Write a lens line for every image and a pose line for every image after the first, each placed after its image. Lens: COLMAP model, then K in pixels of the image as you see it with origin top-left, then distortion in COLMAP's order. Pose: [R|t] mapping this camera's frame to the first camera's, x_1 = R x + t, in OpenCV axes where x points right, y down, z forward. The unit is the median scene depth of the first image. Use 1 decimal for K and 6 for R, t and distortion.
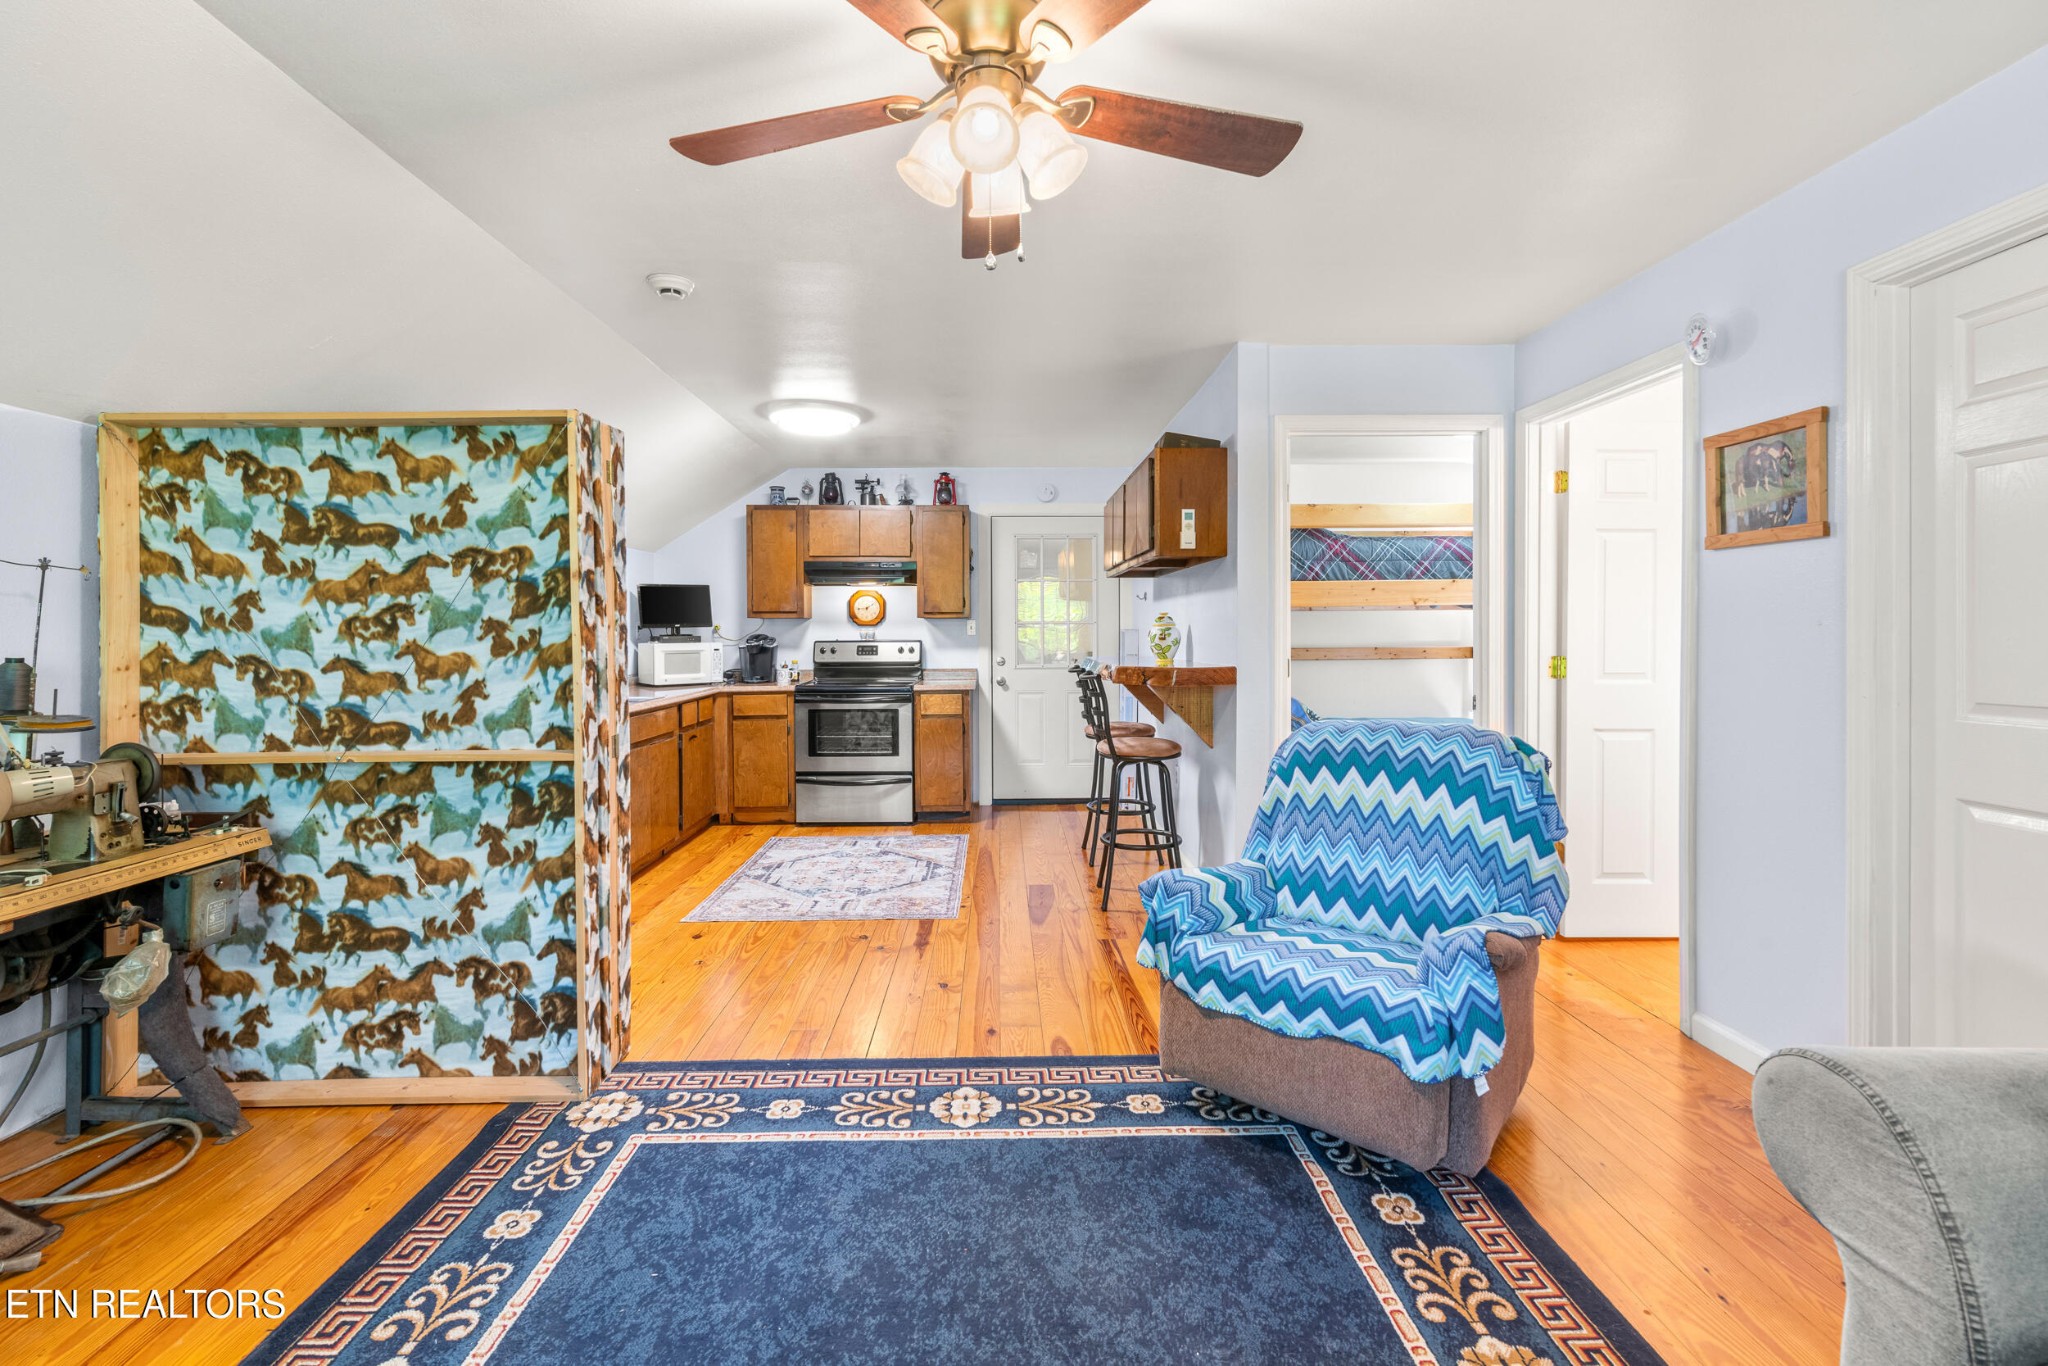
lens RADIAL K [[921.2, 0, 1004.2], [0, 921.2, 611.9], [0, 0, 1]] dist [-0.019382, -0.000080]
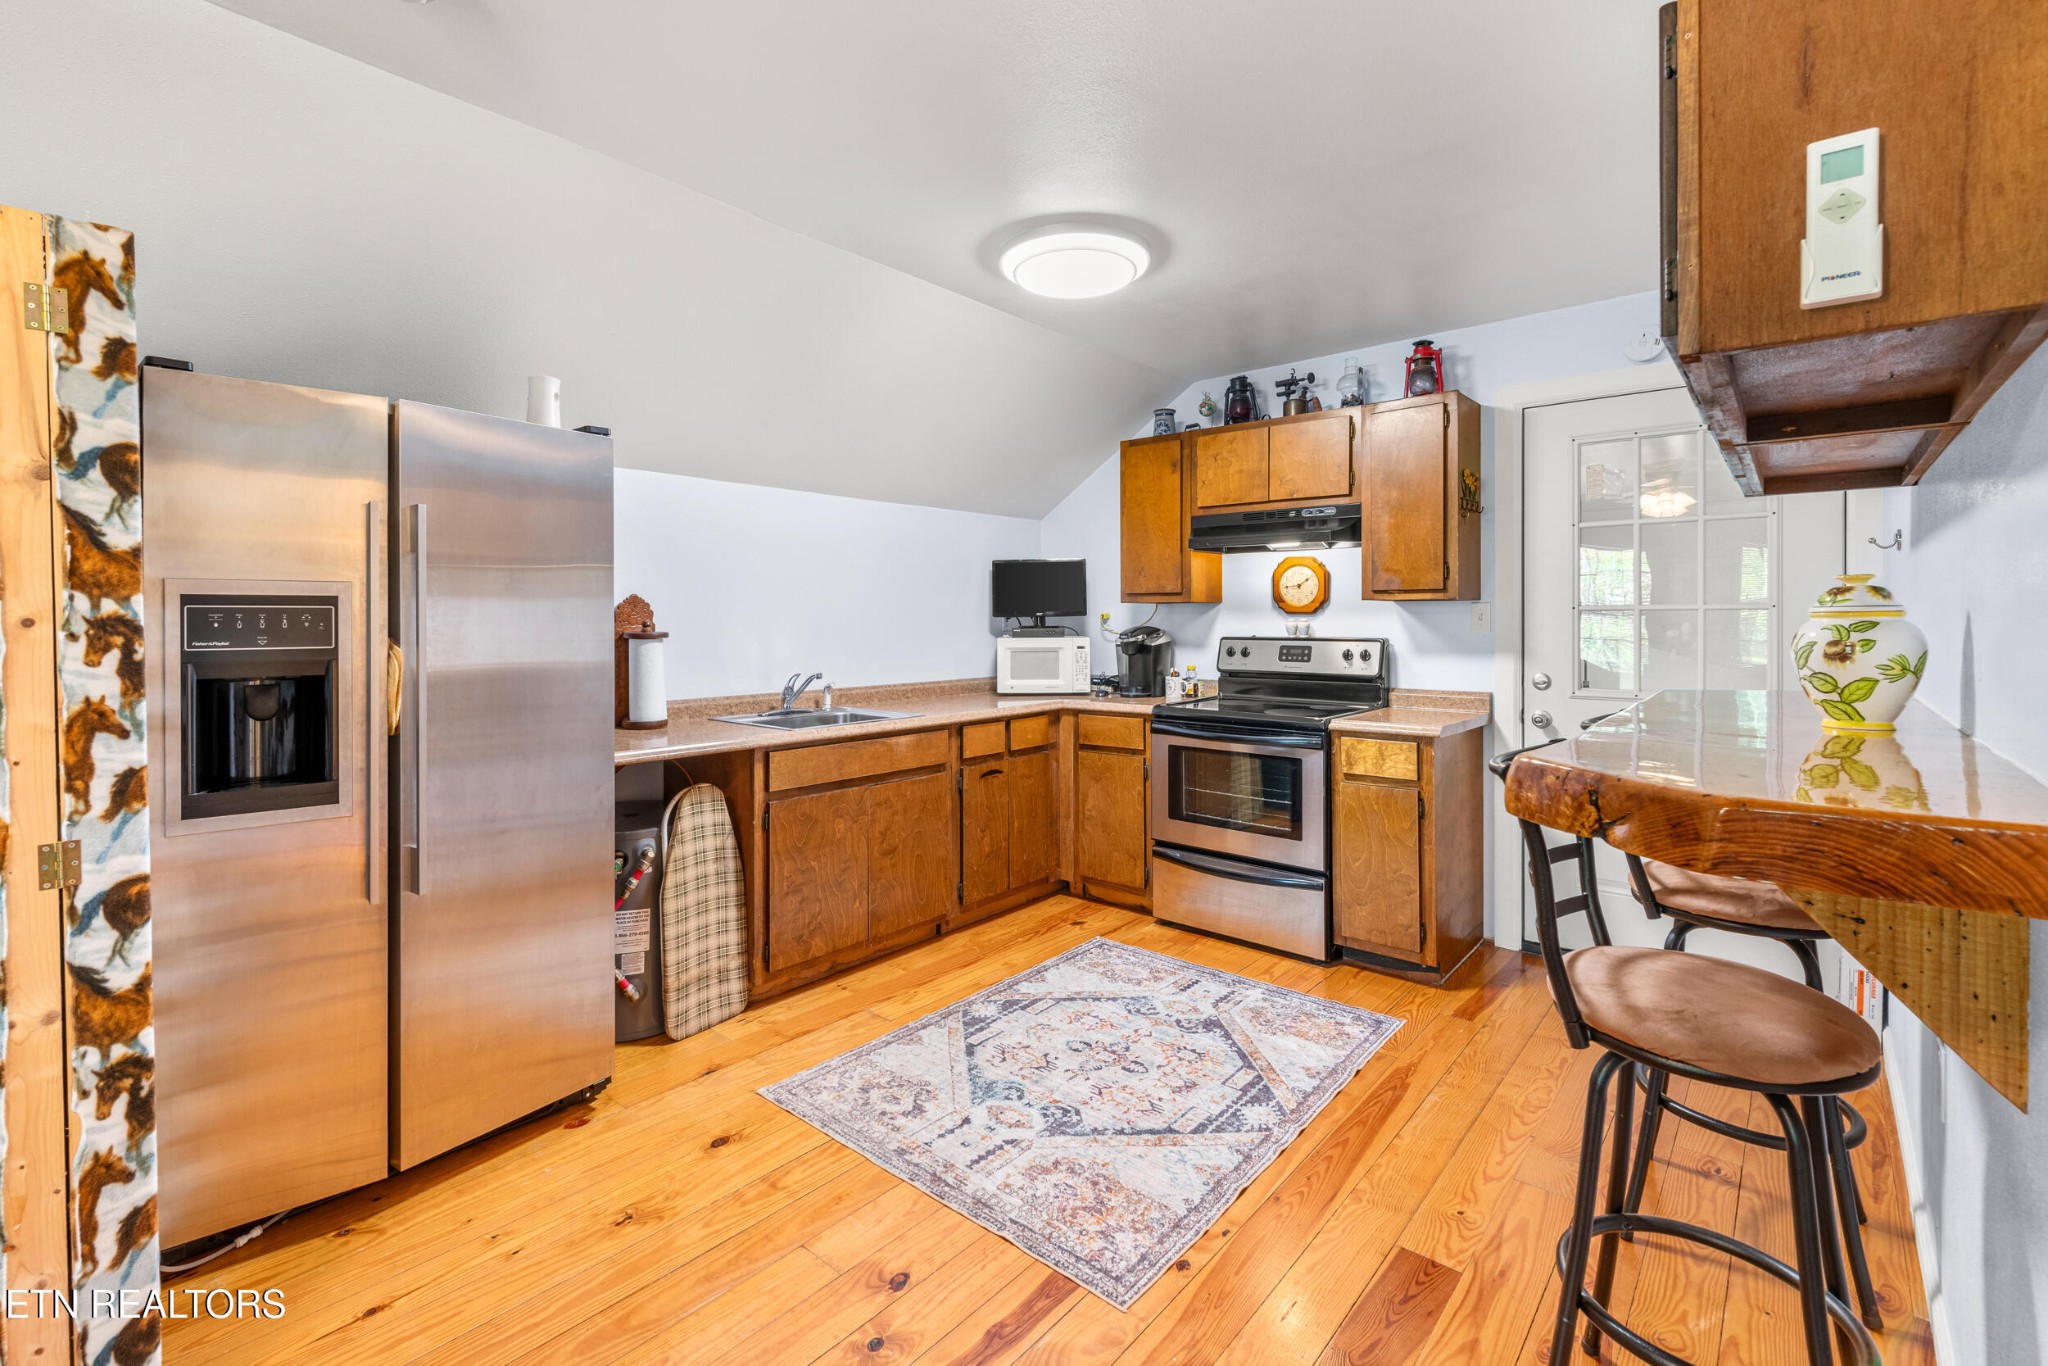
lens RADIAL K [[921.2, 0, 1004.2], [0, 921.2, 611.9], [0, 0, 1]] dist [-0.019382, -0.000080]
pose [[0.744782, -0.001995, -0.667304, 0.126124], [0.011942, 0.999875, 0.010340, 0.005293], [0.667201, -0.015670, 0.744713, 0.437548]]
